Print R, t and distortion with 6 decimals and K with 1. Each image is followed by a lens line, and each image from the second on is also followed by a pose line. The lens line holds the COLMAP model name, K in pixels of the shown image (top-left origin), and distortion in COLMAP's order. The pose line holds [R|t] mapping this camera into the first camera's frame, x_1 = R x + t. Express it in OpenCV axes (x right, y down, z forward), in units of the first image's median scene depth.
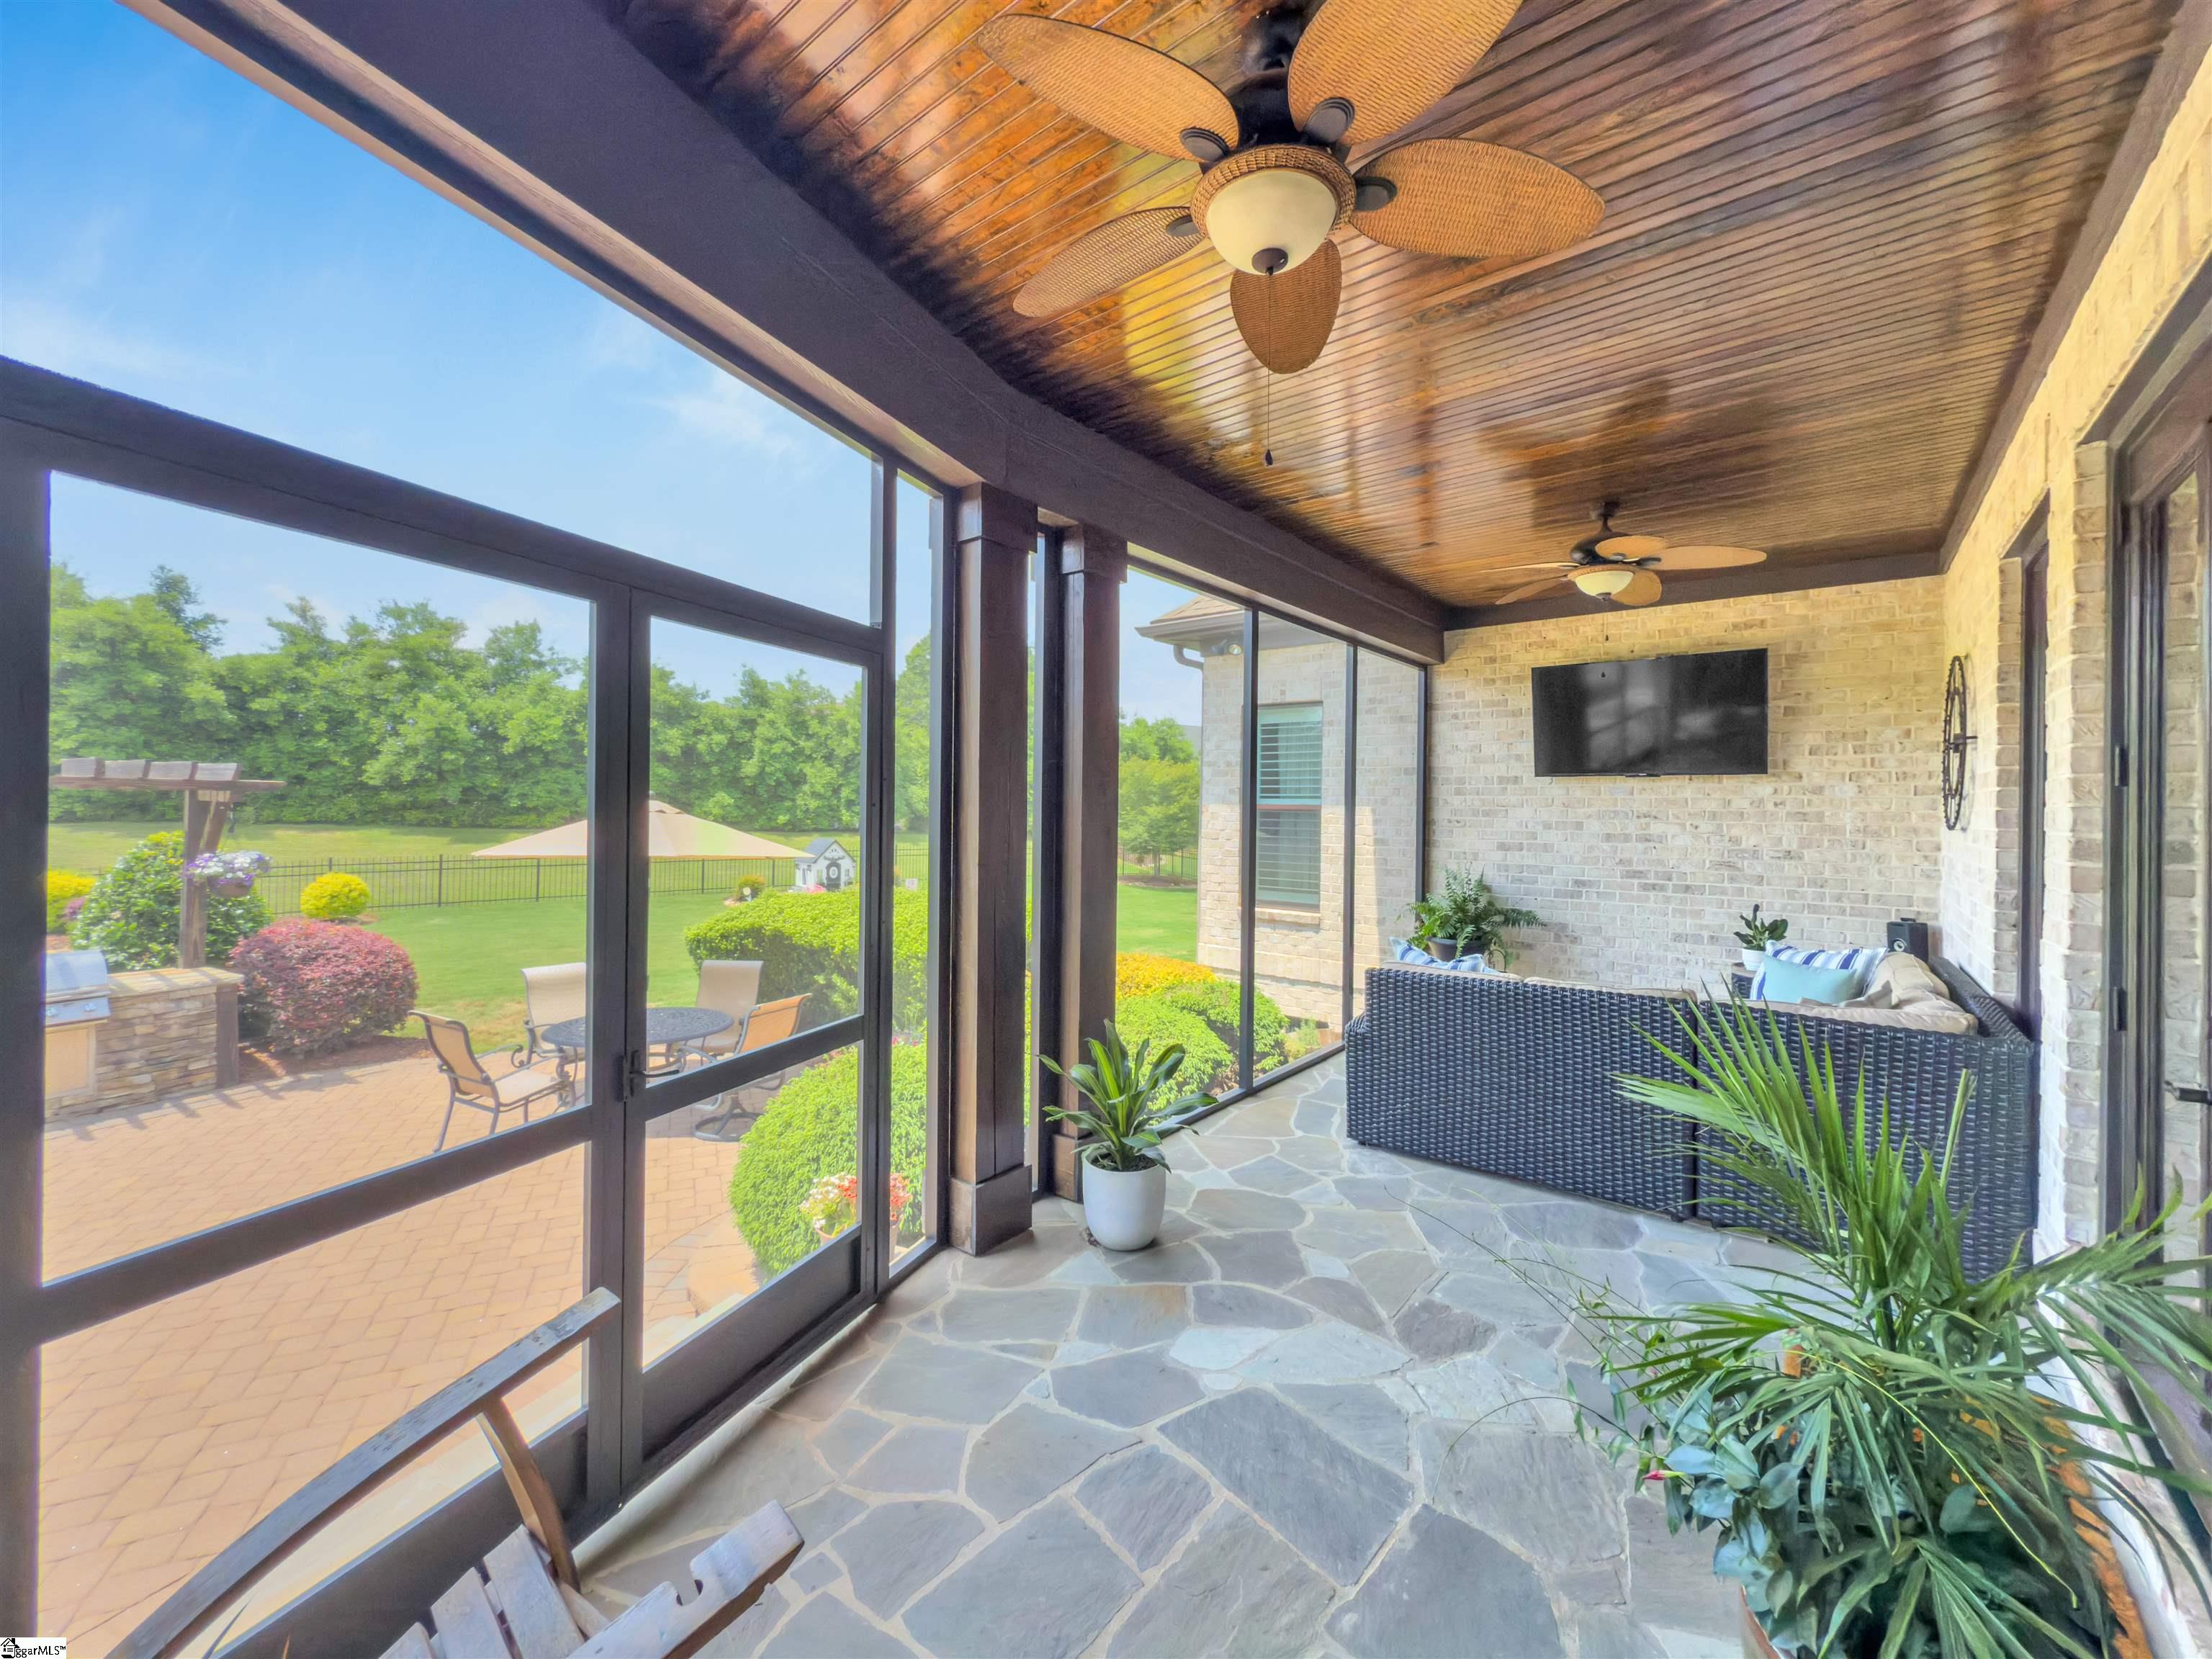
lens RADIAL K [[893.4, 0, 1124.0], [0, 893.4, 807.8], [0, 0, 1]] dist [-0.000906, -0.000053]
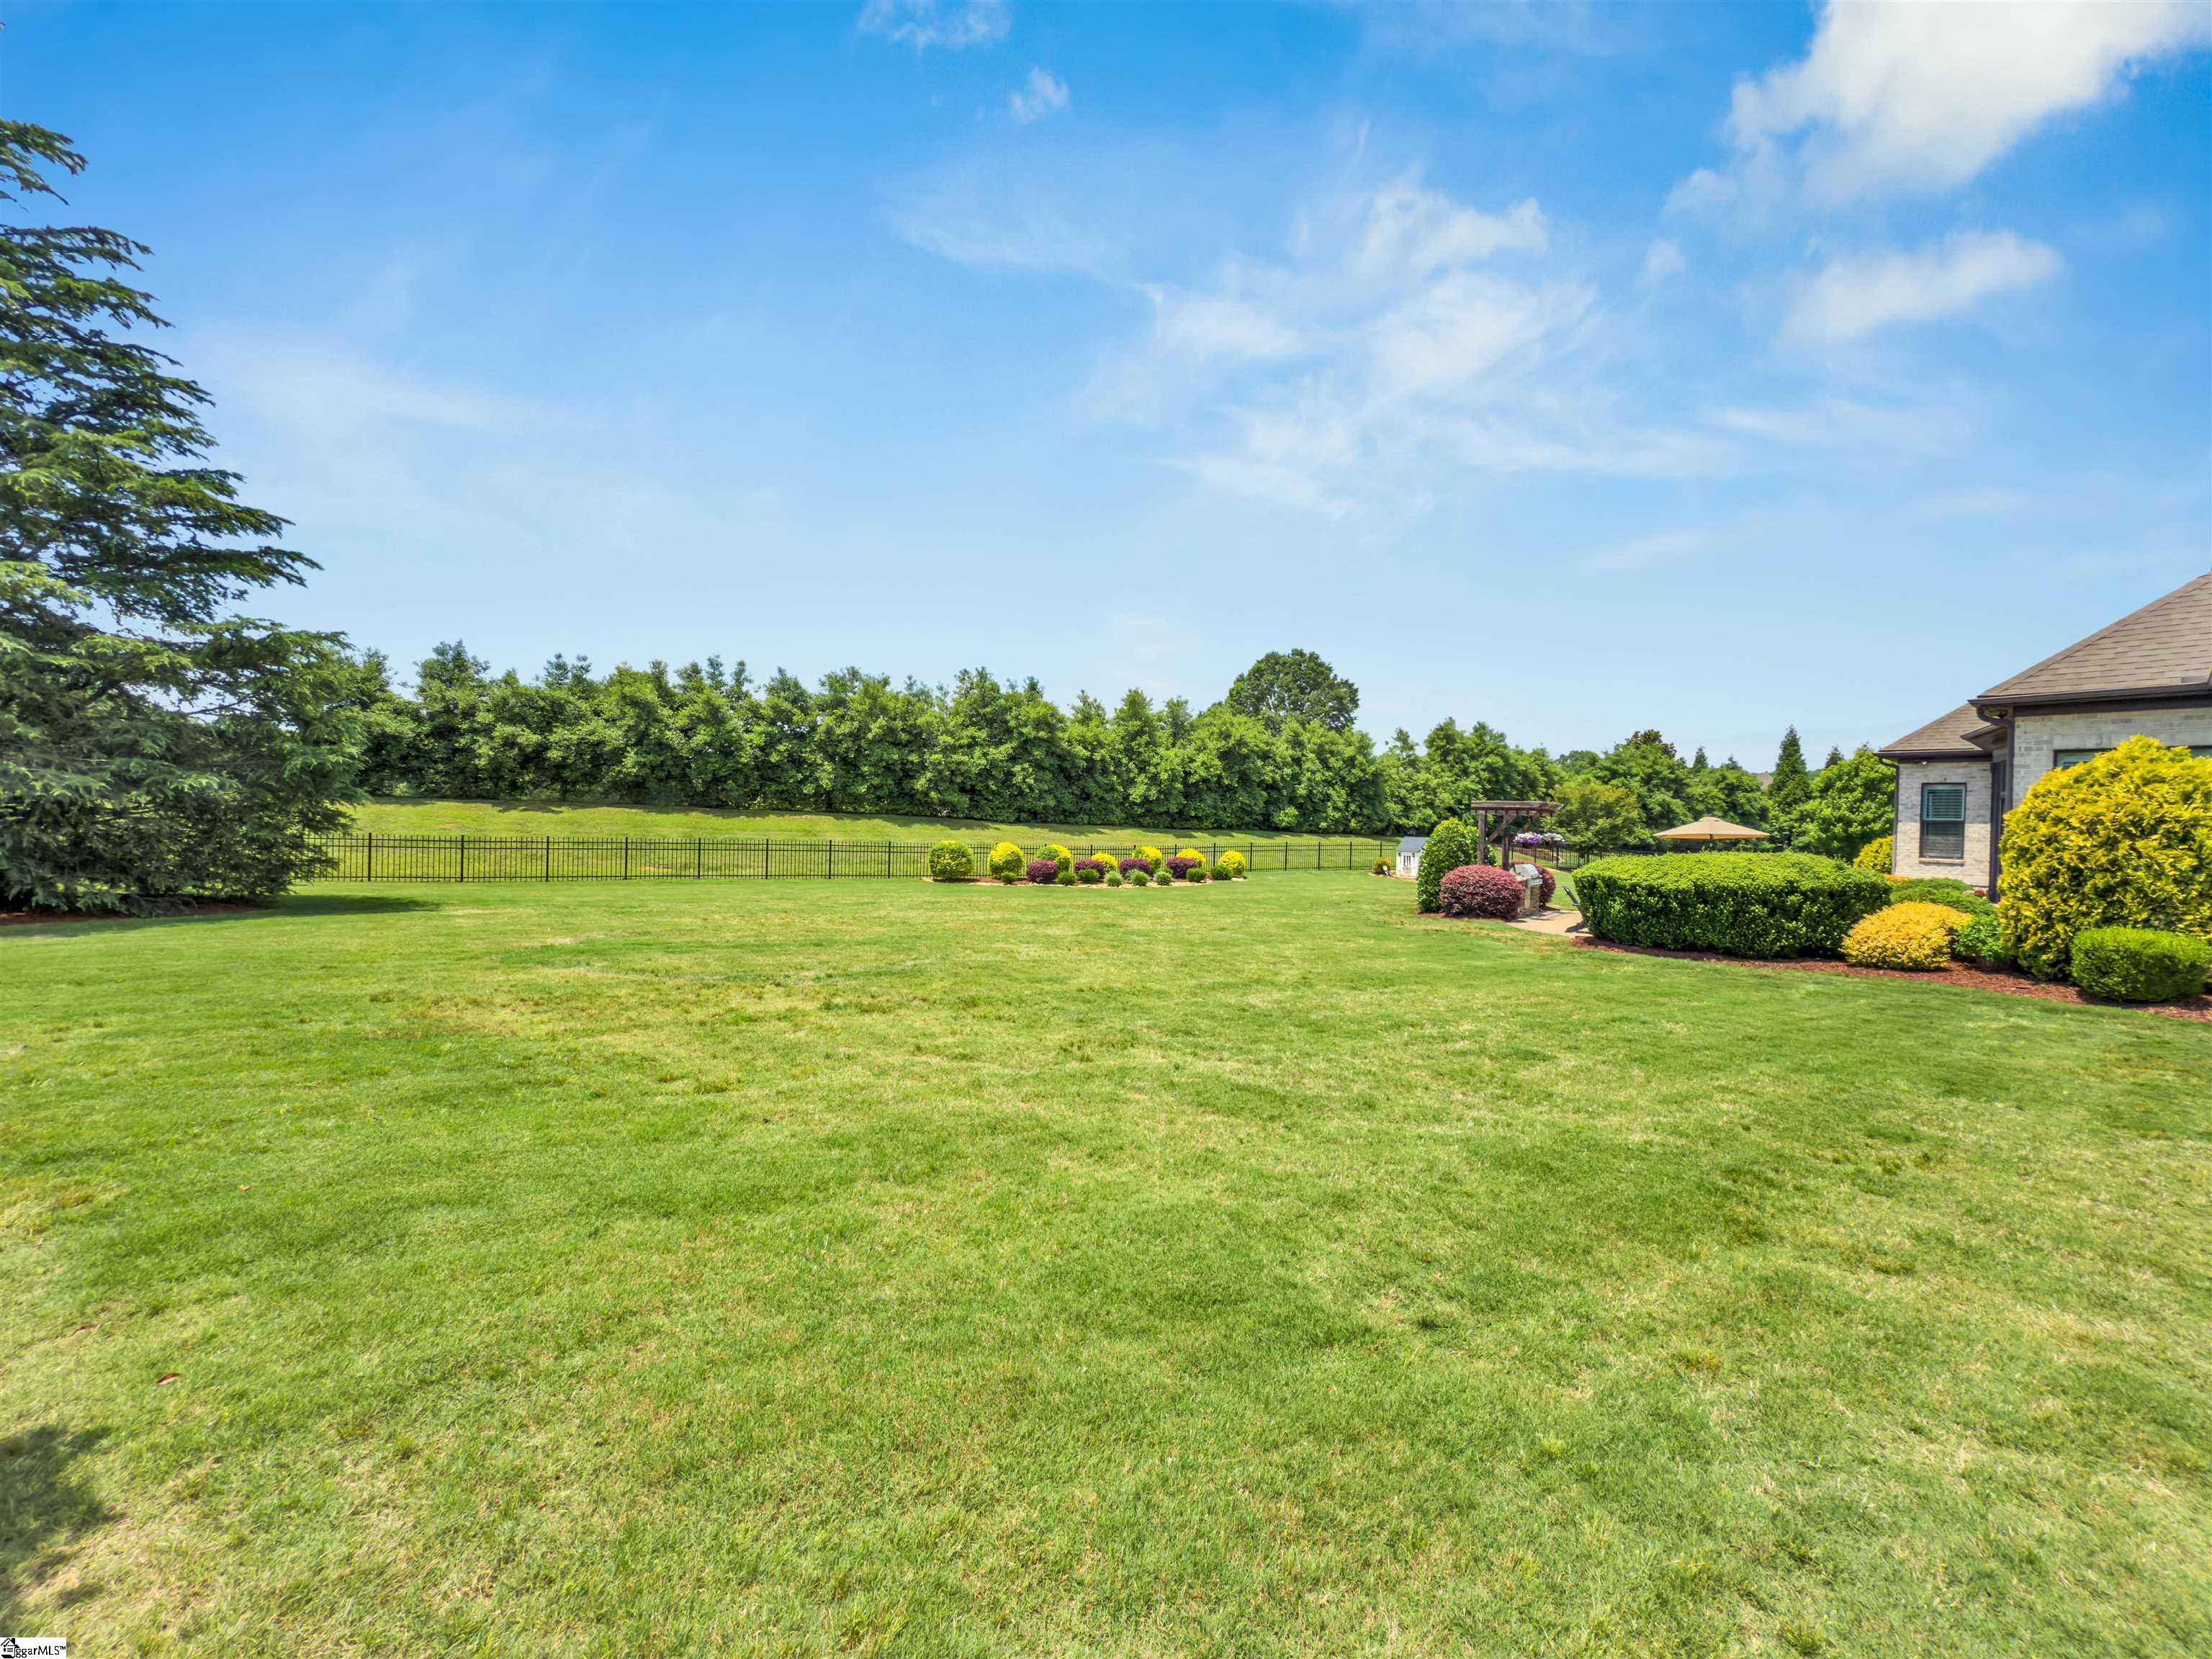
lens RADIAL K [[882.6, 0, 1123.7], [0, 882.6, 833.9], [0, 0, 1]] dist [0.001102, 0.000140]
pose [[0.981498, 0.011232, -0.191143, -0.517175], [-0.007584, 0.999775, 0.019808, 0.000987], [0.191323, -0.017991, 0.981362, -0.620562]]
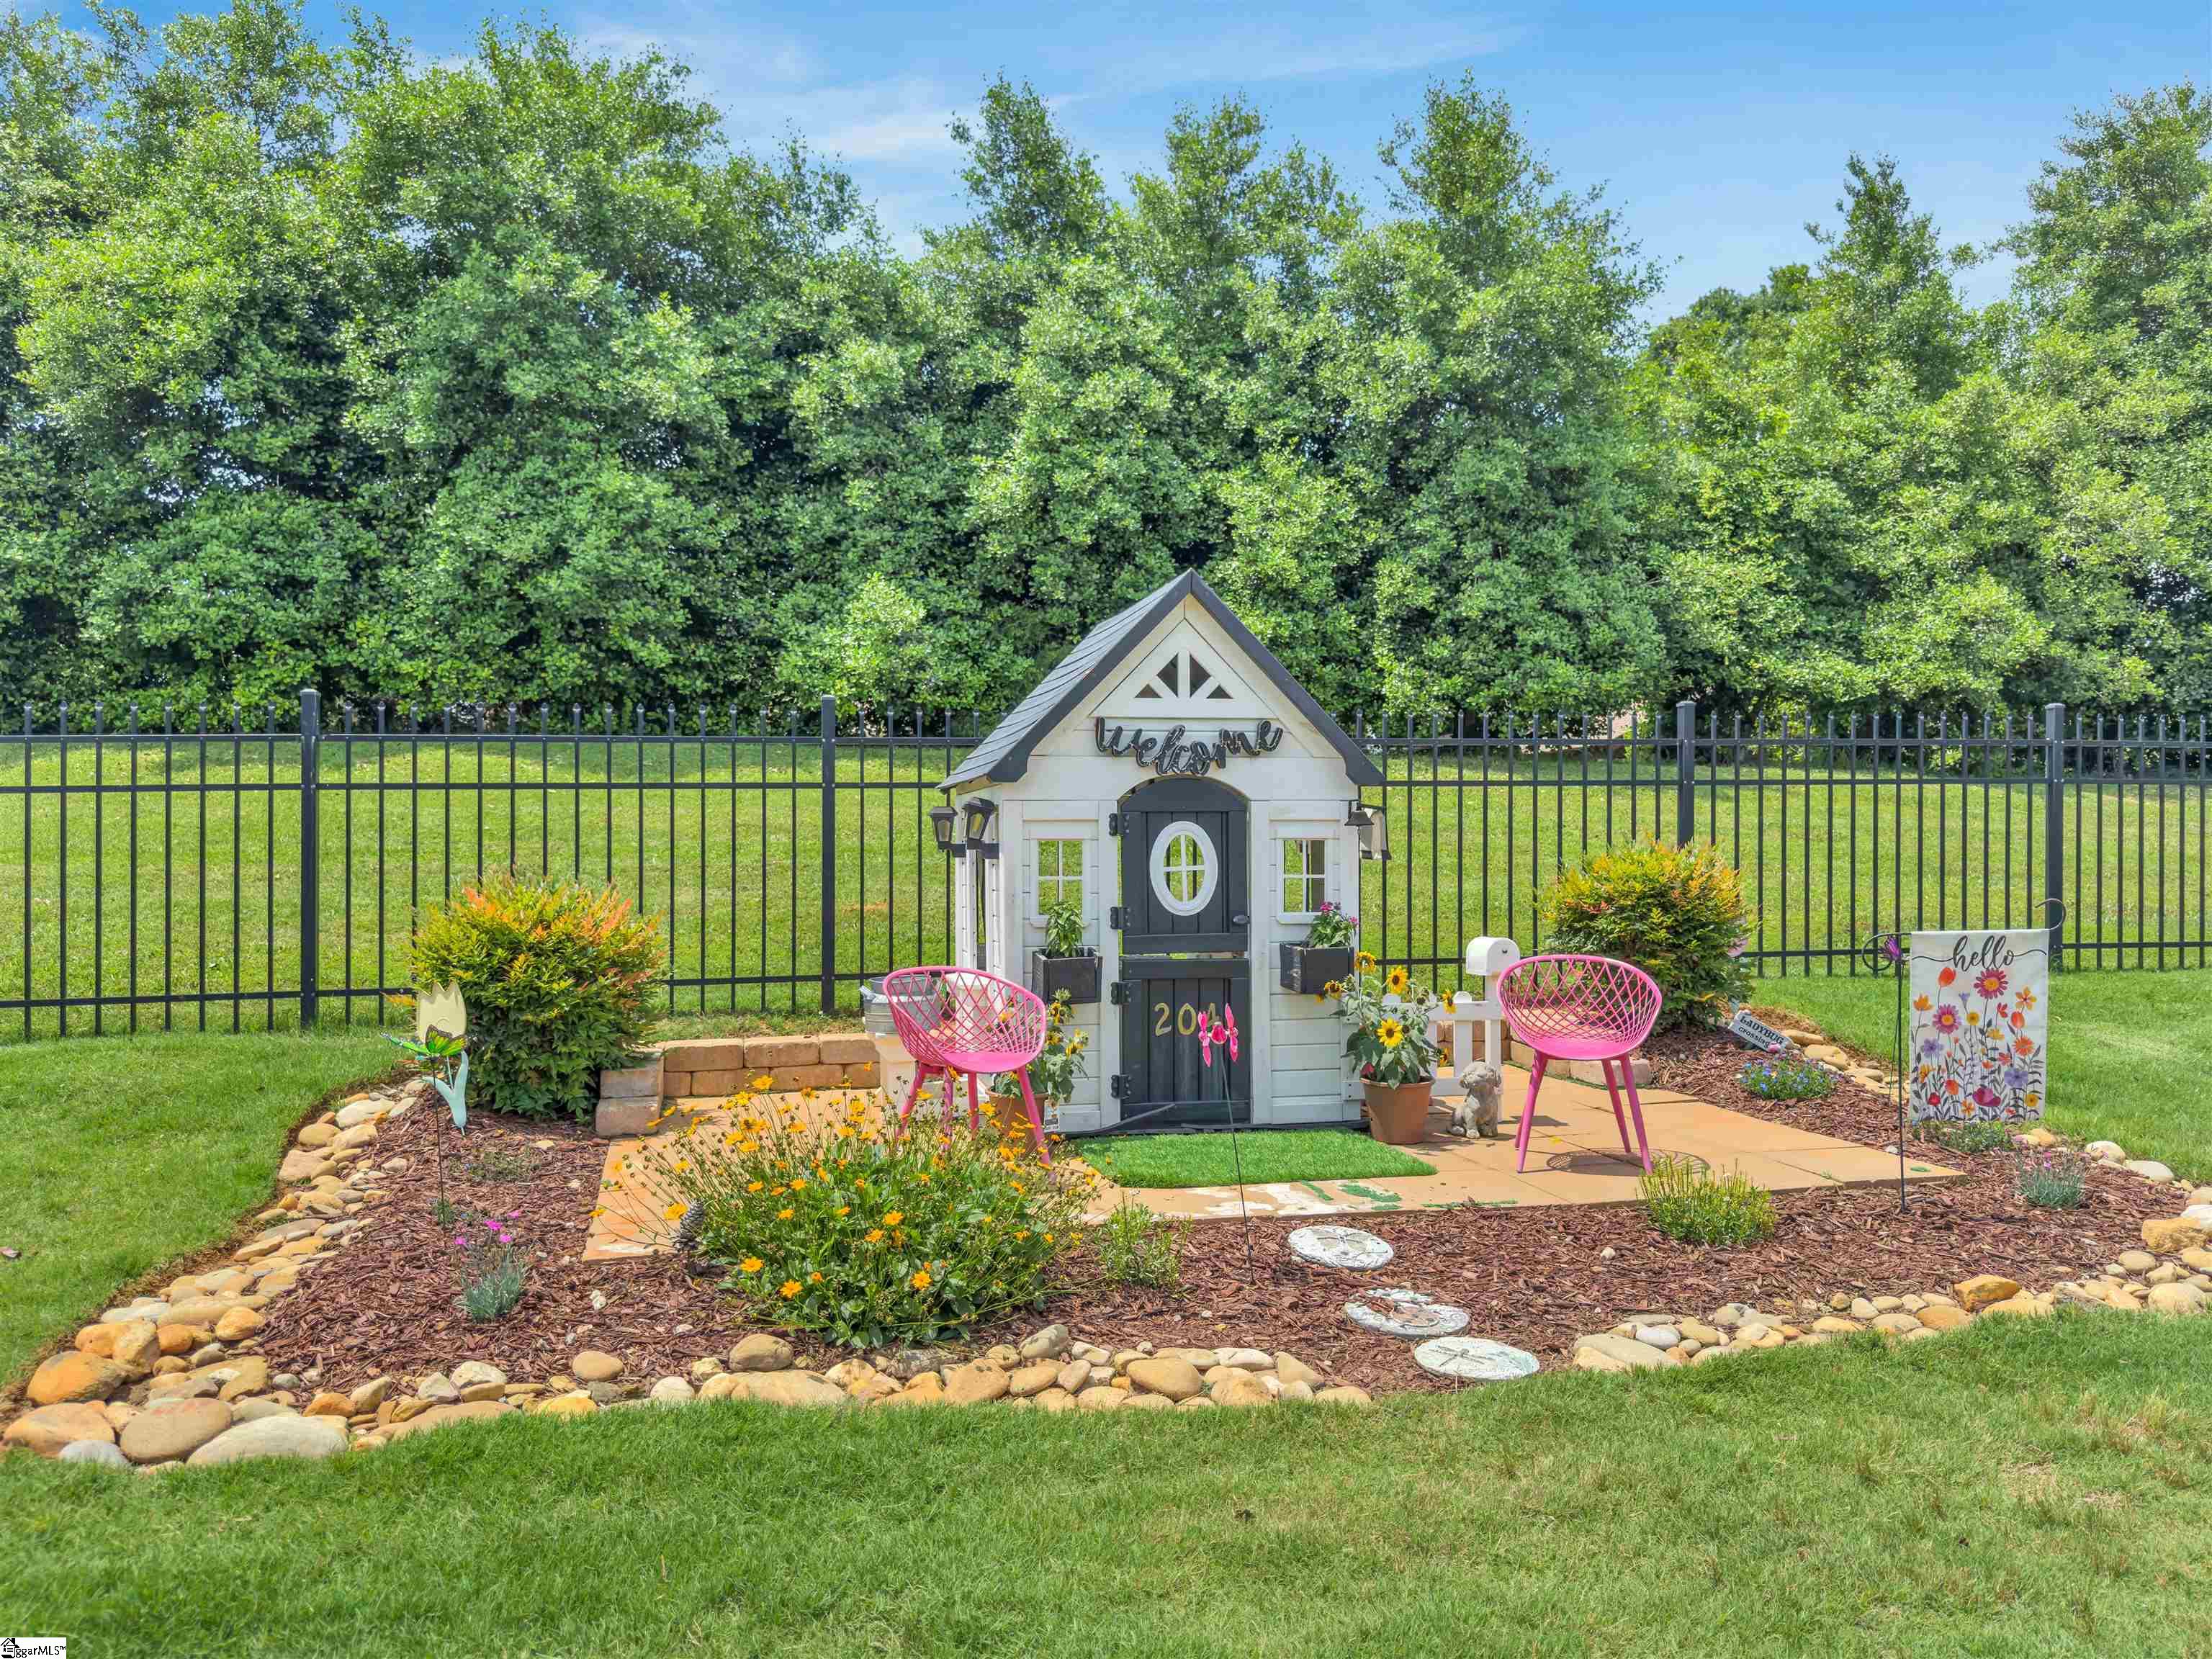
lens RADIAL K [[1635.6, 0, 1102.8], [0, 1635.6, 858.5], [0, 0, 1]] dist [0.084629, -0.127343]
pose [[0.869913, -0.017149, -0.492907, -0.216390], [0.023858, 0.999689, 0.007325, 0.064392], [0.492627, -0.018132, 0.870051, 0.758418]]
